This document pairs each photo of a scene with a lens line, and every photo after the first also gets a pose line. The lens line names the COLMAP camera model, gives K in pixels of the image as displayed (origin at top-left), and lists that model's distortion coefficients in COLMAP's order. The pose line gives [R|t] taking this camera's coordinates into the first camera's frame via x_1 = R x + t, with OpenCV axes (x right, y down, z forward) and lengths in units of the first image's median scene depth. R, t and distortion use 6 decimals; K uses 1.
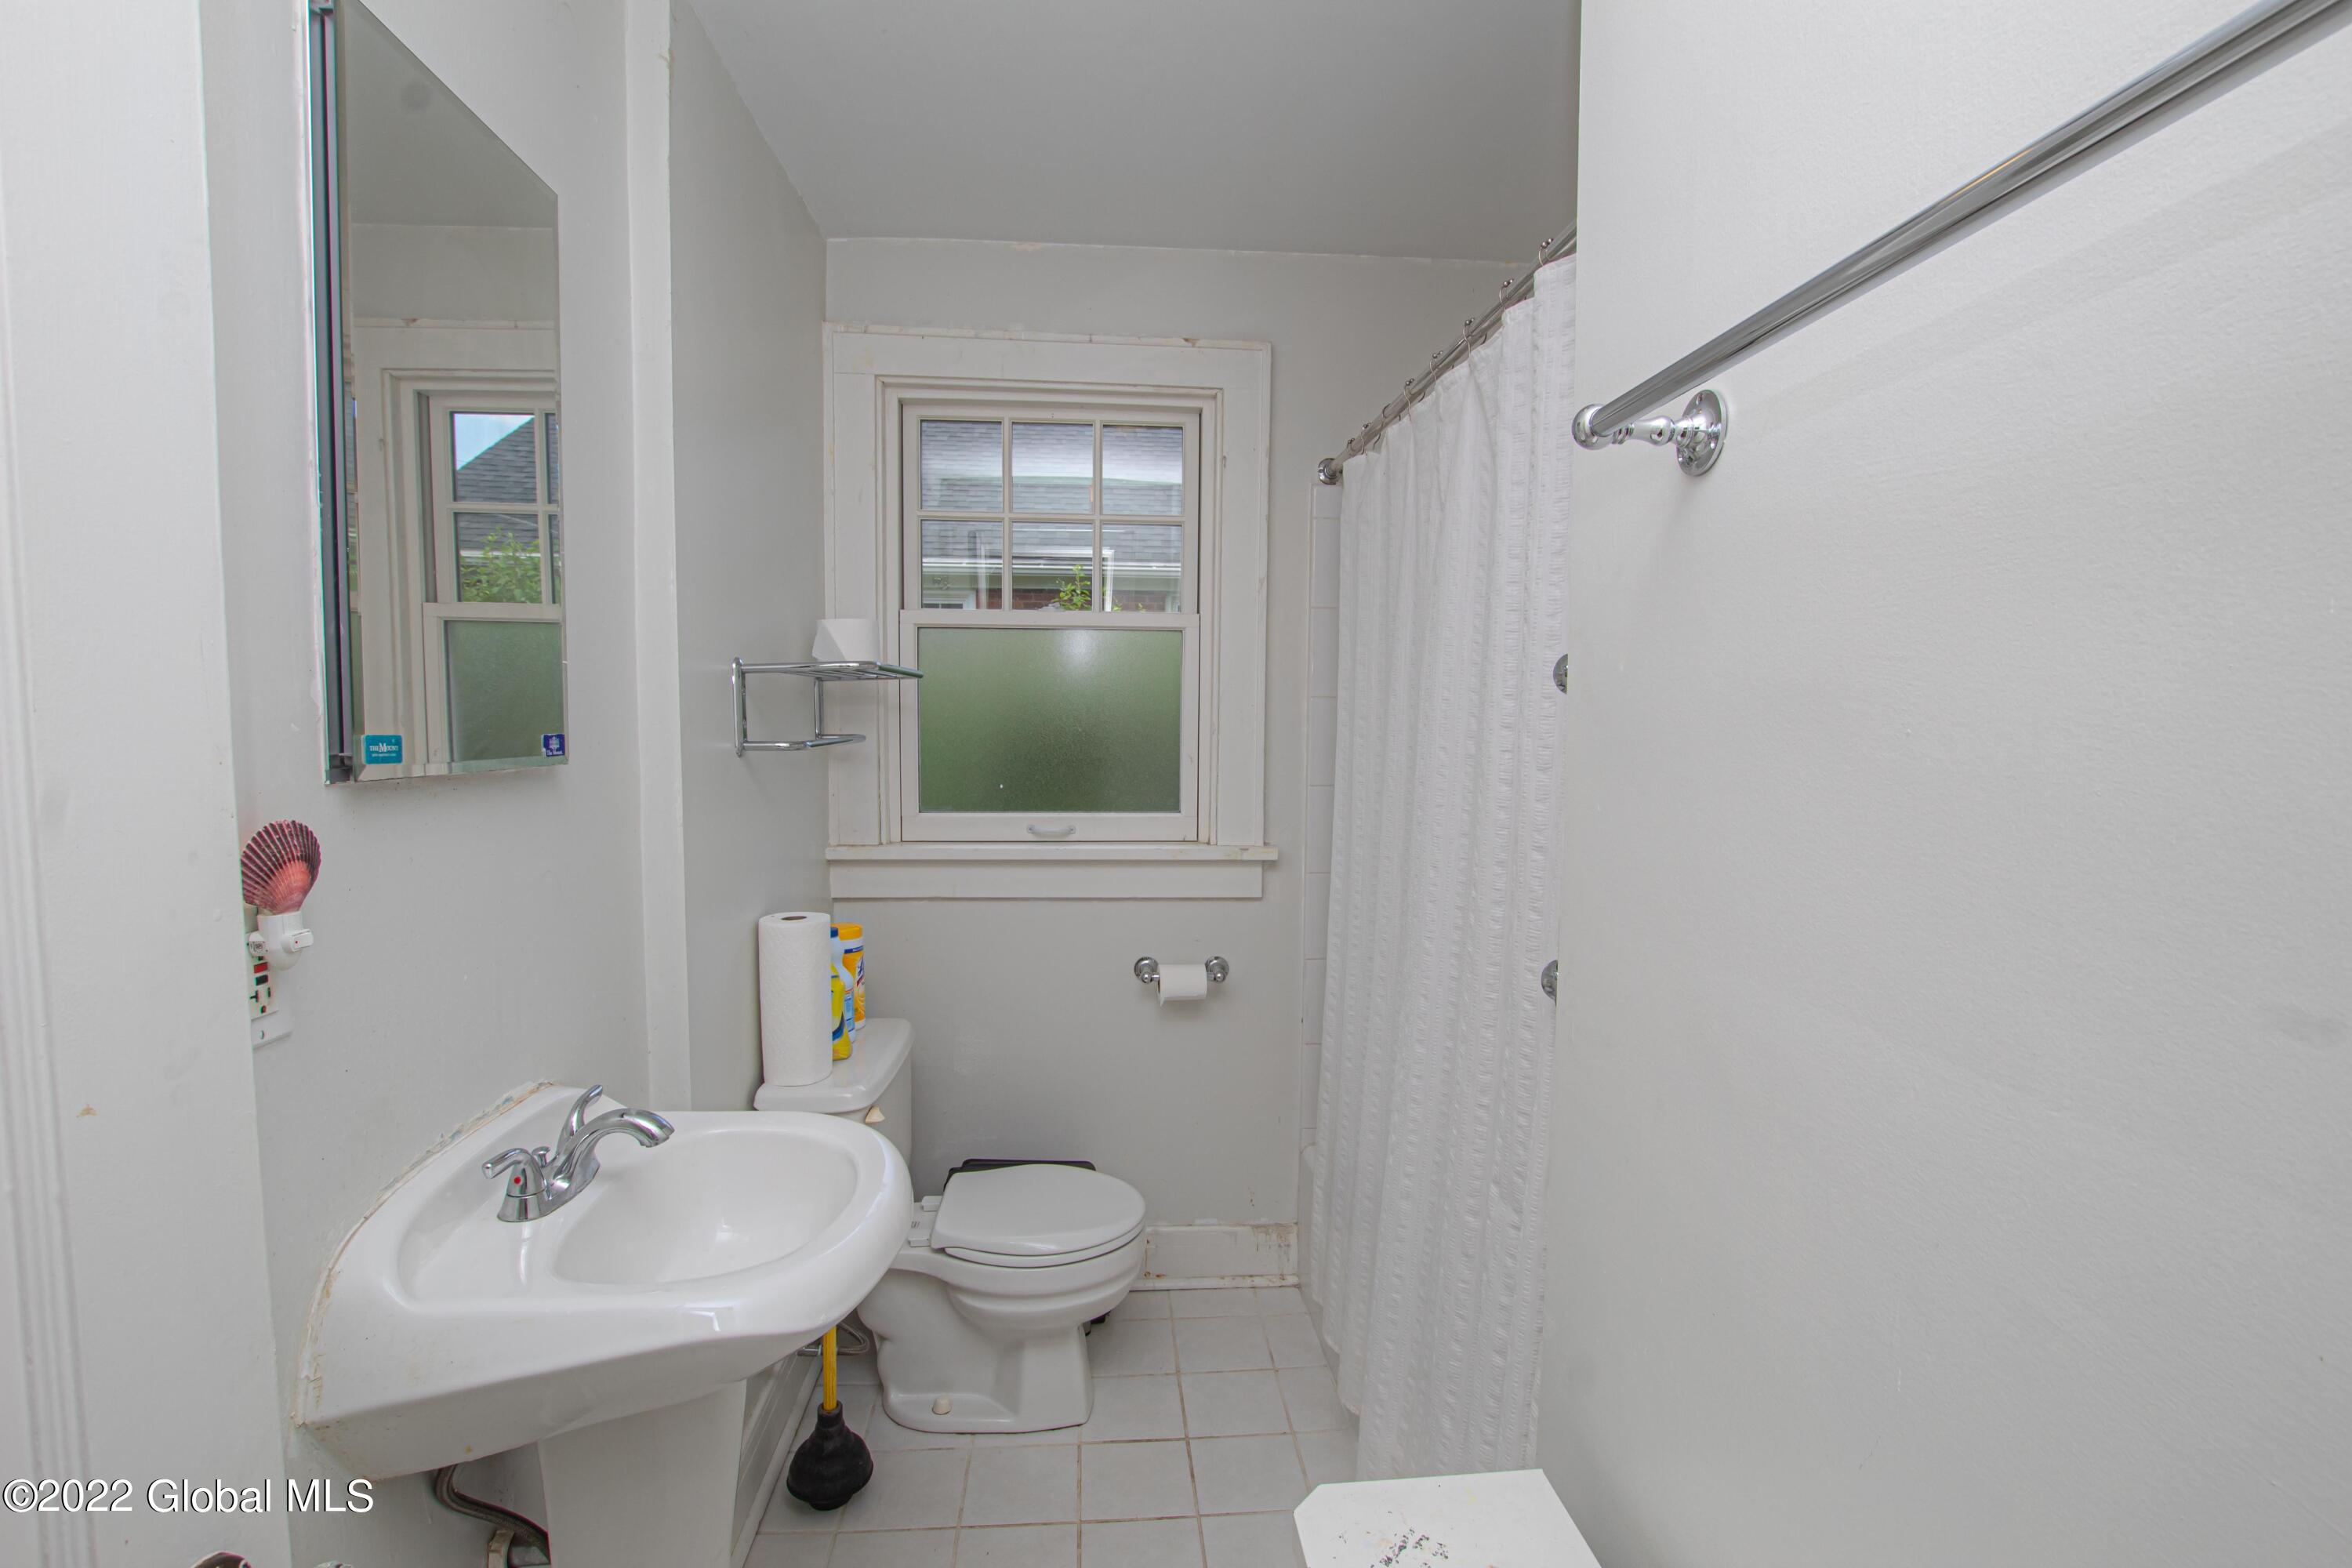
lens RADIAL K [[1094.5, 0, 1173.6], [0, 1094.5, 794.4], [0, 0, 1]] dist [-0.035934, 0.006269]
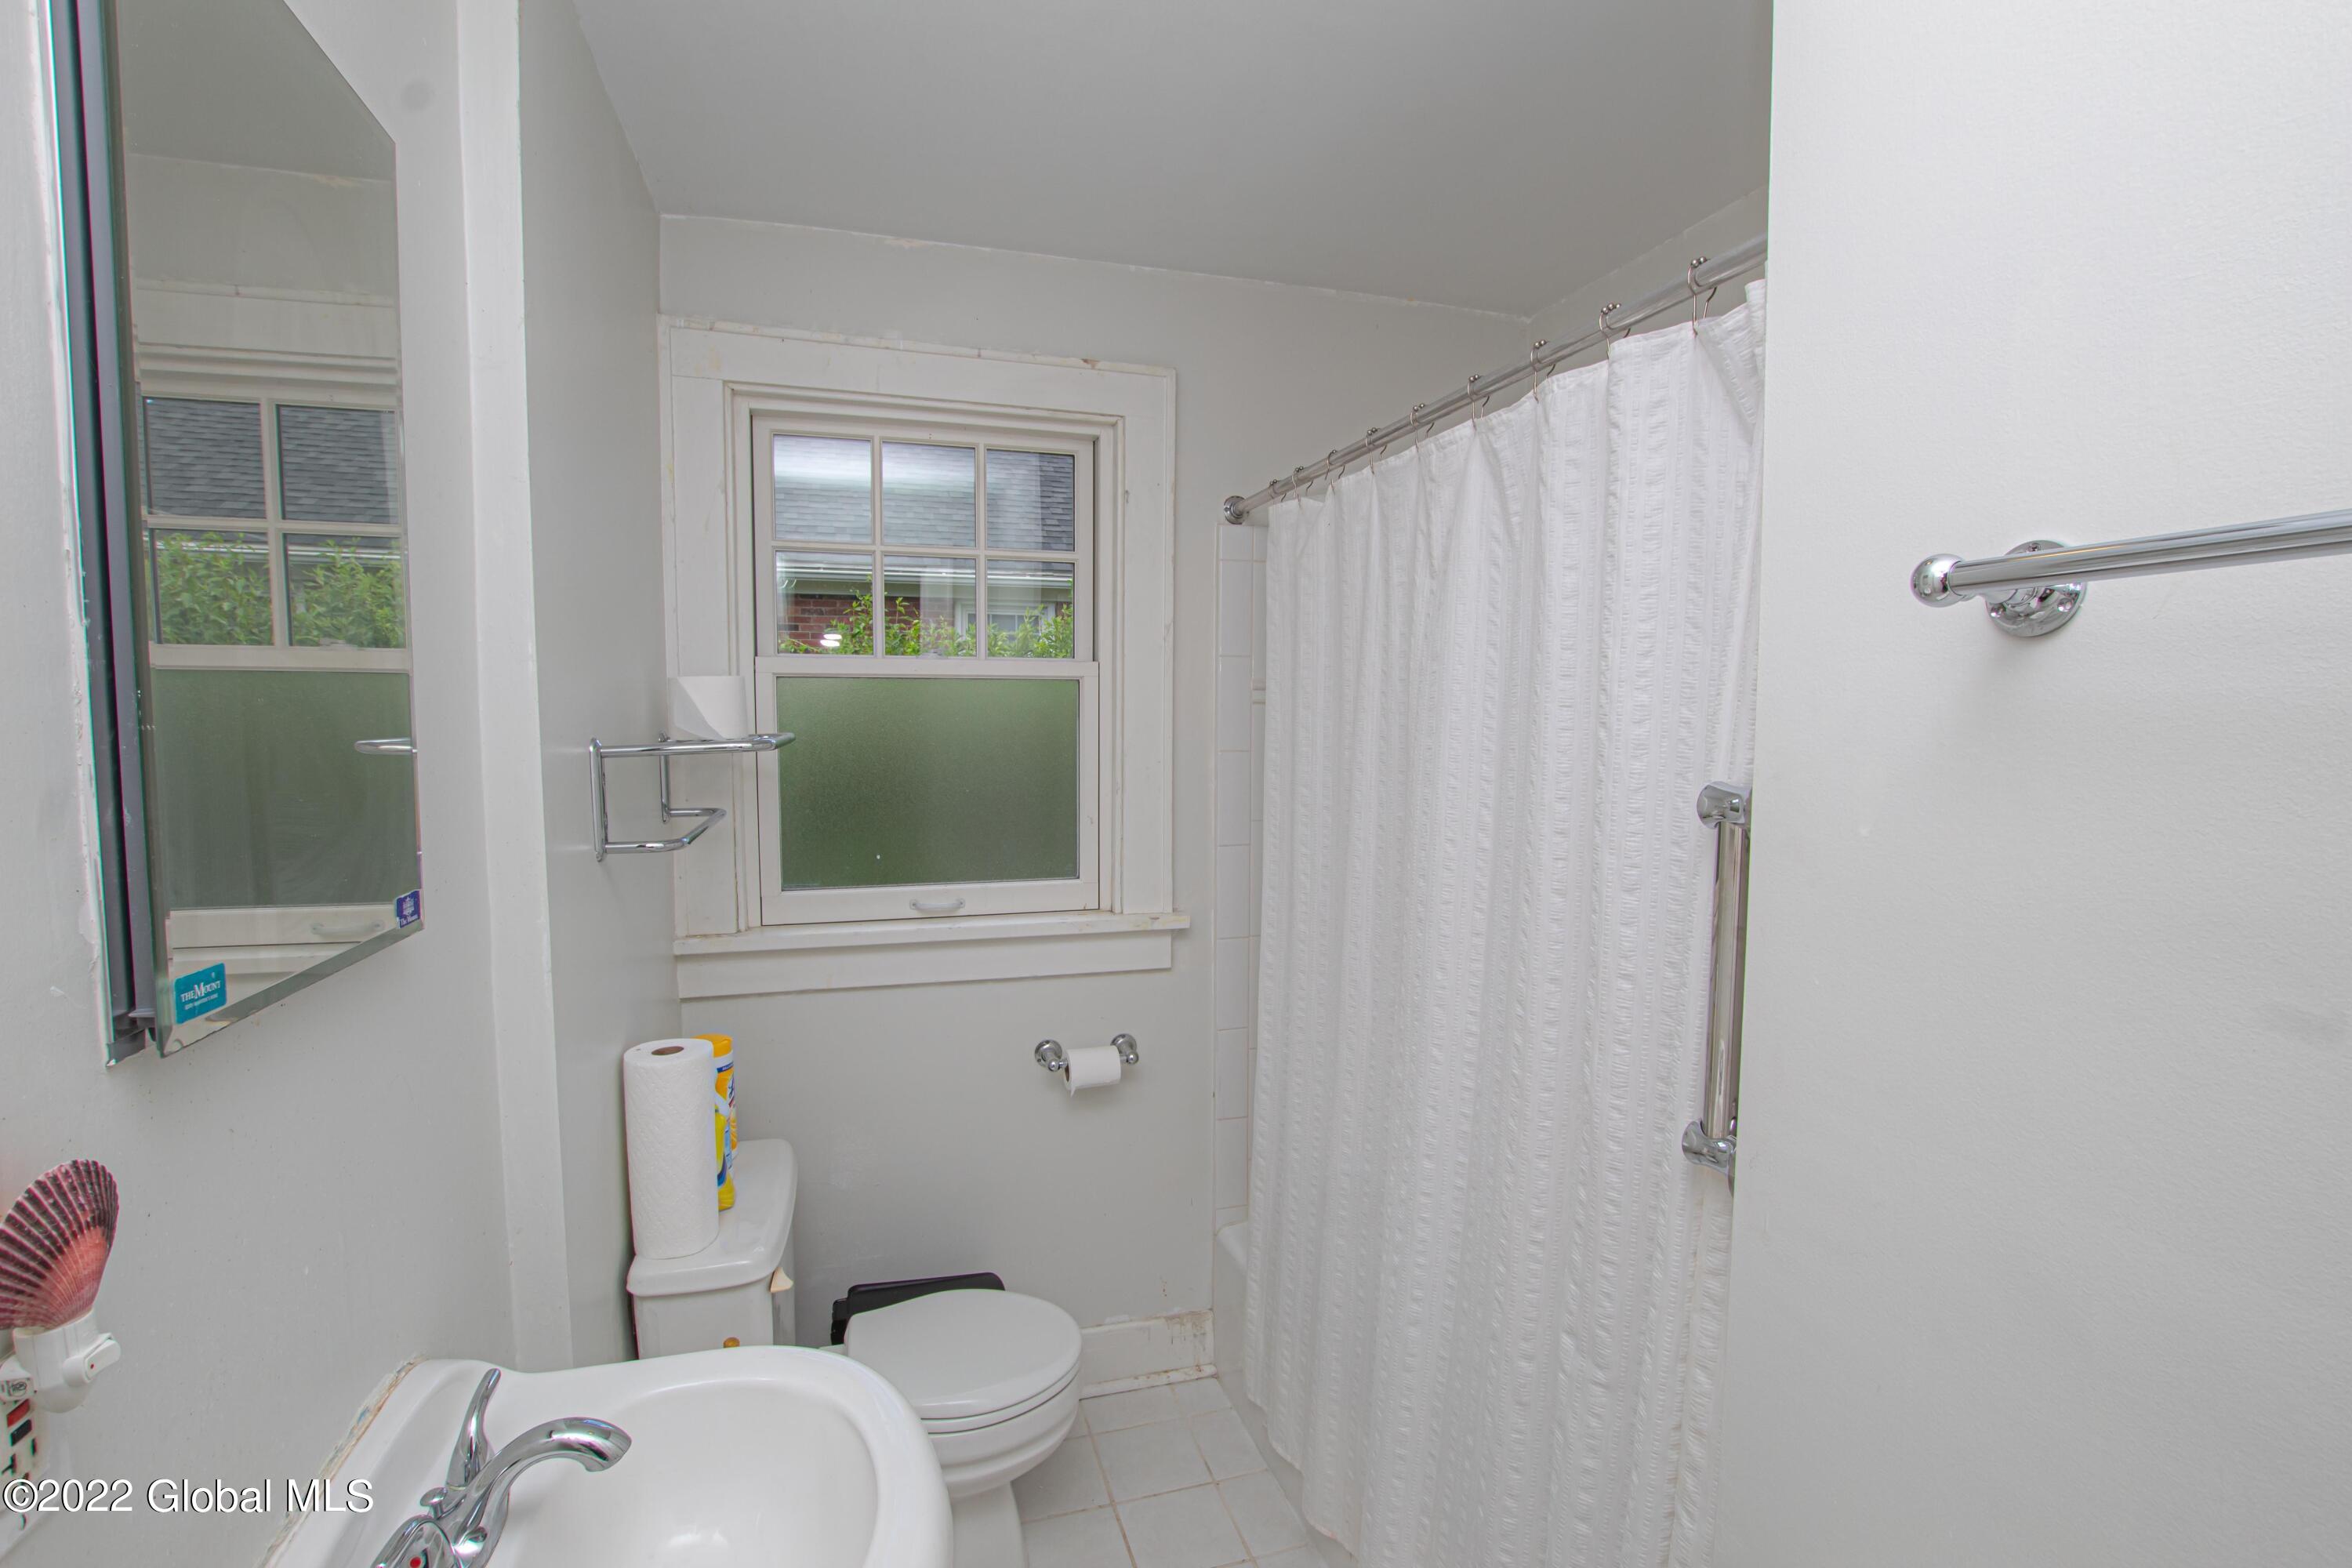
lens RADIAL K [[1093.2, 0, 1173.6], [0, 1093.2, 797.8], [0, 0, 1]] dist [-0.036202, 0.007413]
pose [[0.976424, -0.021823, 0.214755, -0.140806], [0.020558, 0.999756, 0.008123, -0.071275], [-0.214880, -0.003517, 0.976634, 0.118275]]
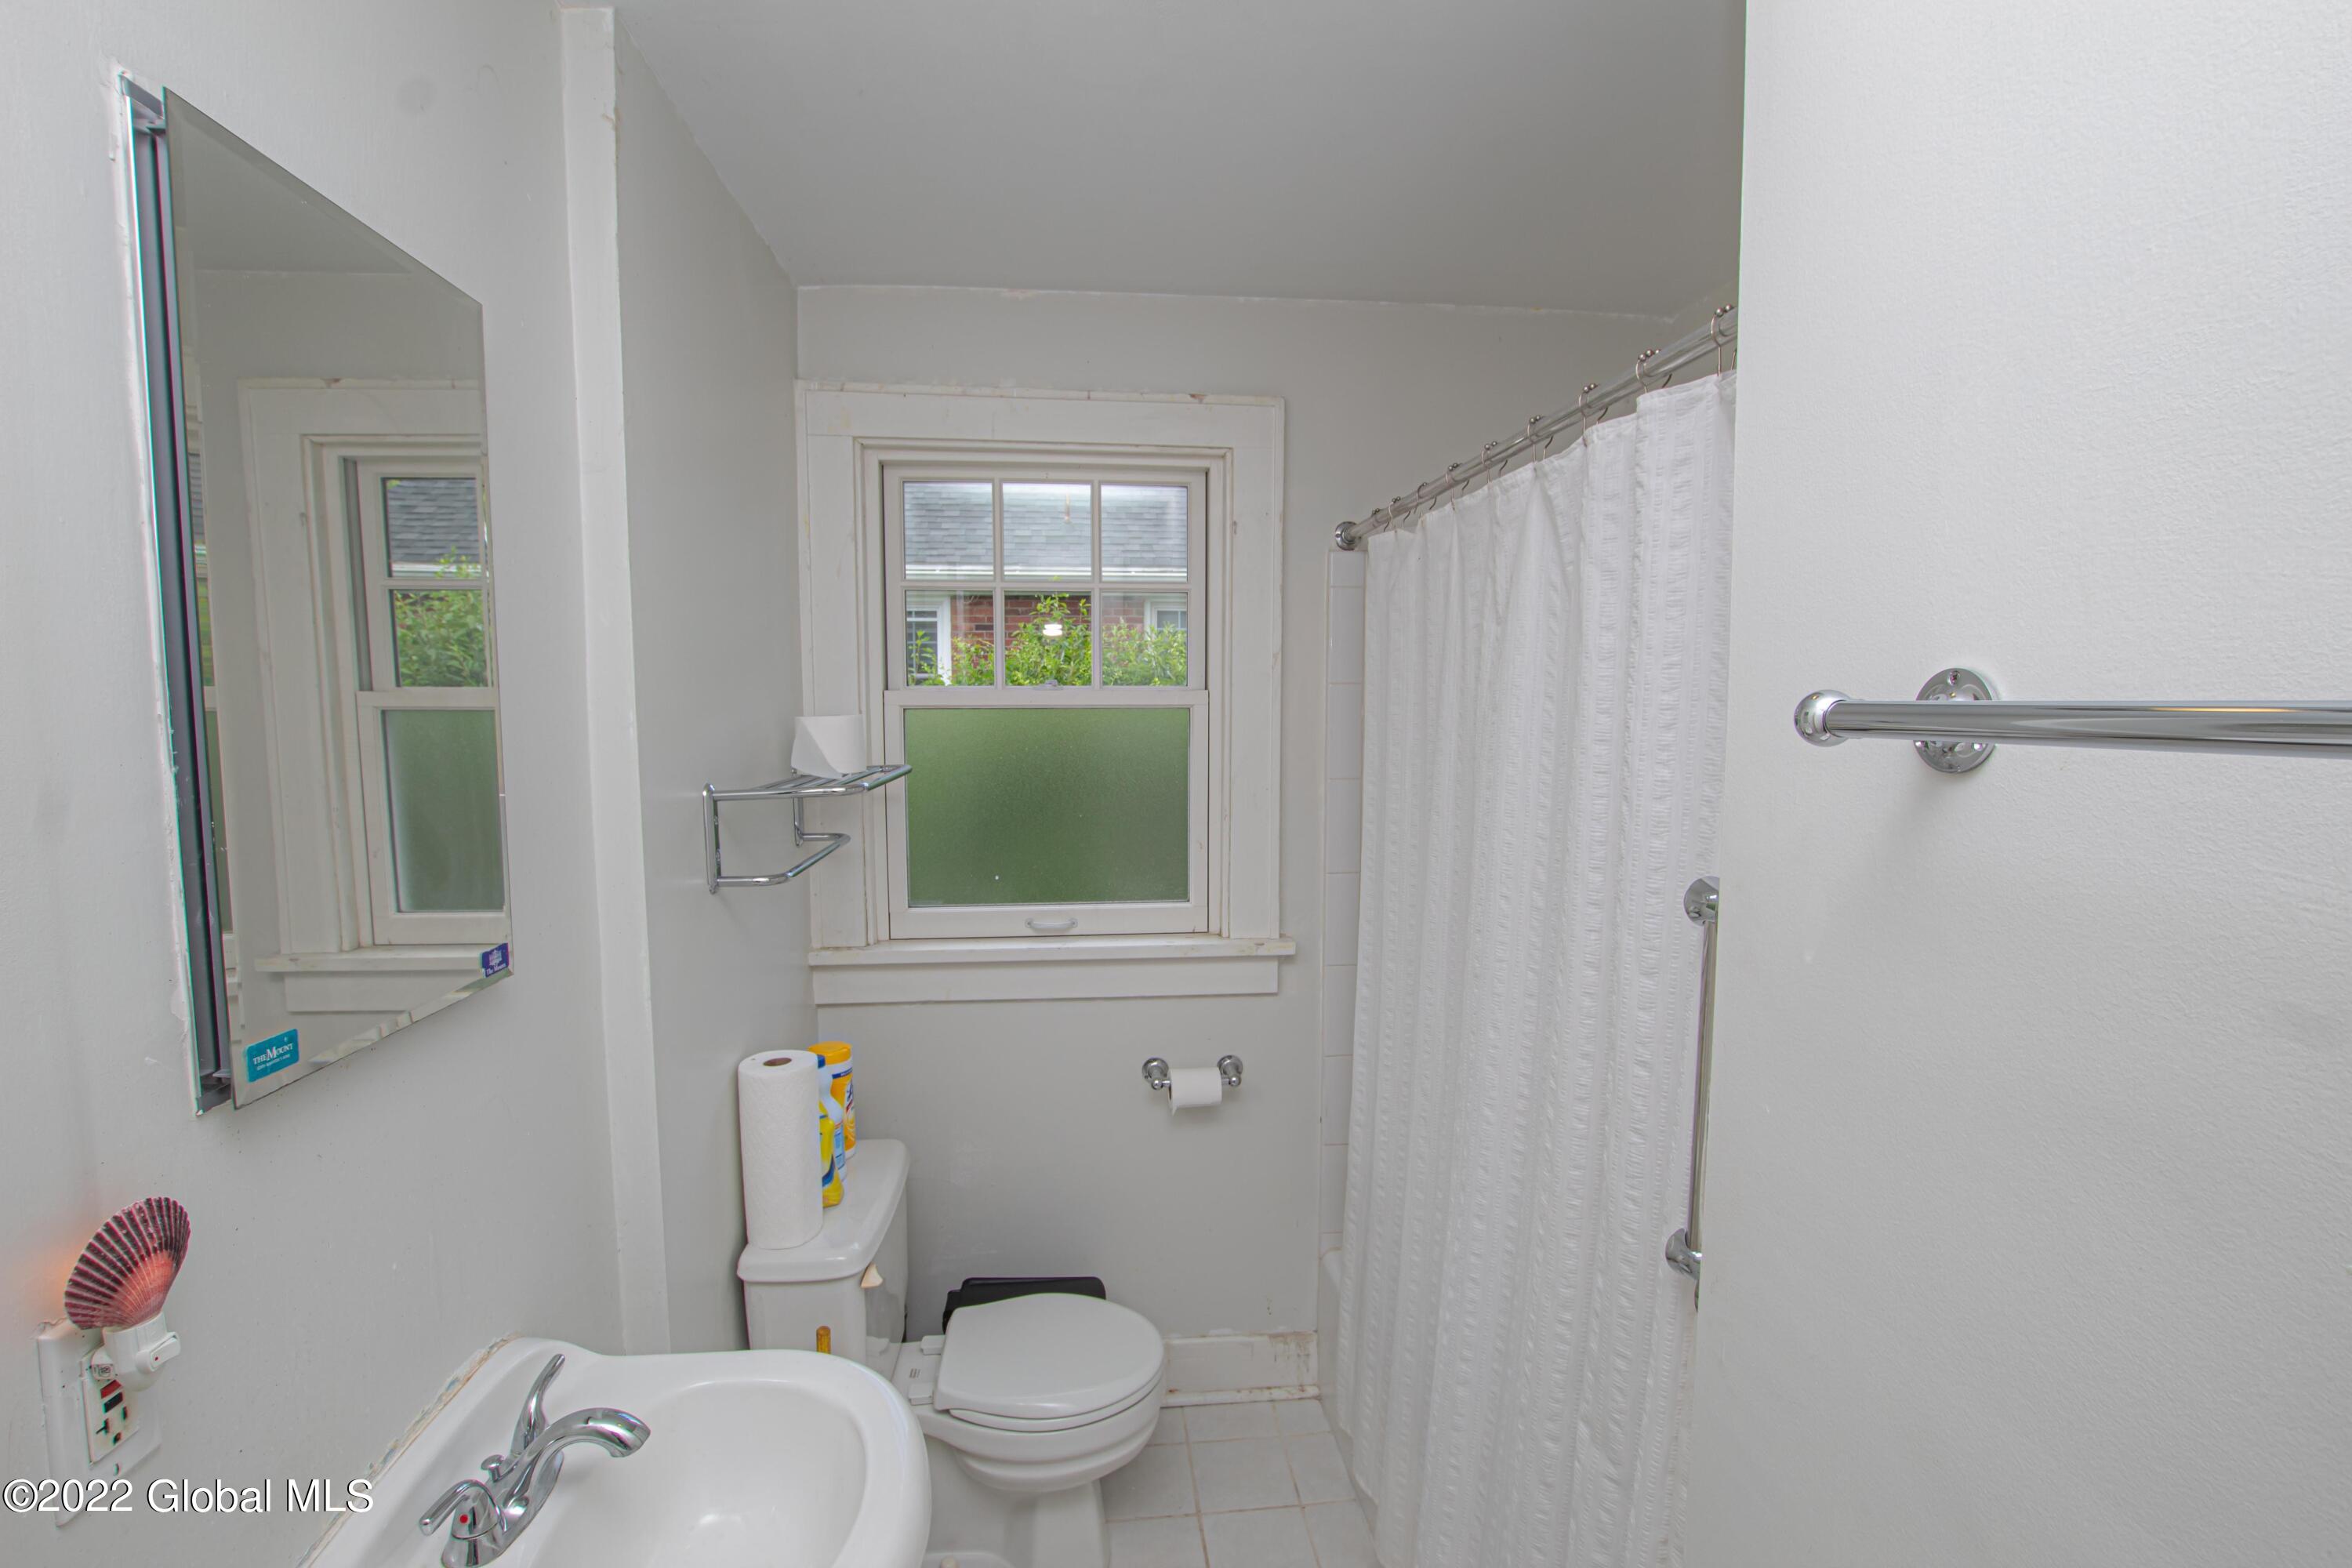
lens RADIAL K [[1093.2, 0, 1173.6], [0, 1093.2, 797.8], [0, 0, 1]] dist [-0.036202, 0.007413]
pose [[0.999623, -0.011522, 0.024934, -0.037285], [0.011049, 0.999758, 0.019022, -0.113490], [-0.025147, -0.018740, 0.999508, 0.088716]]
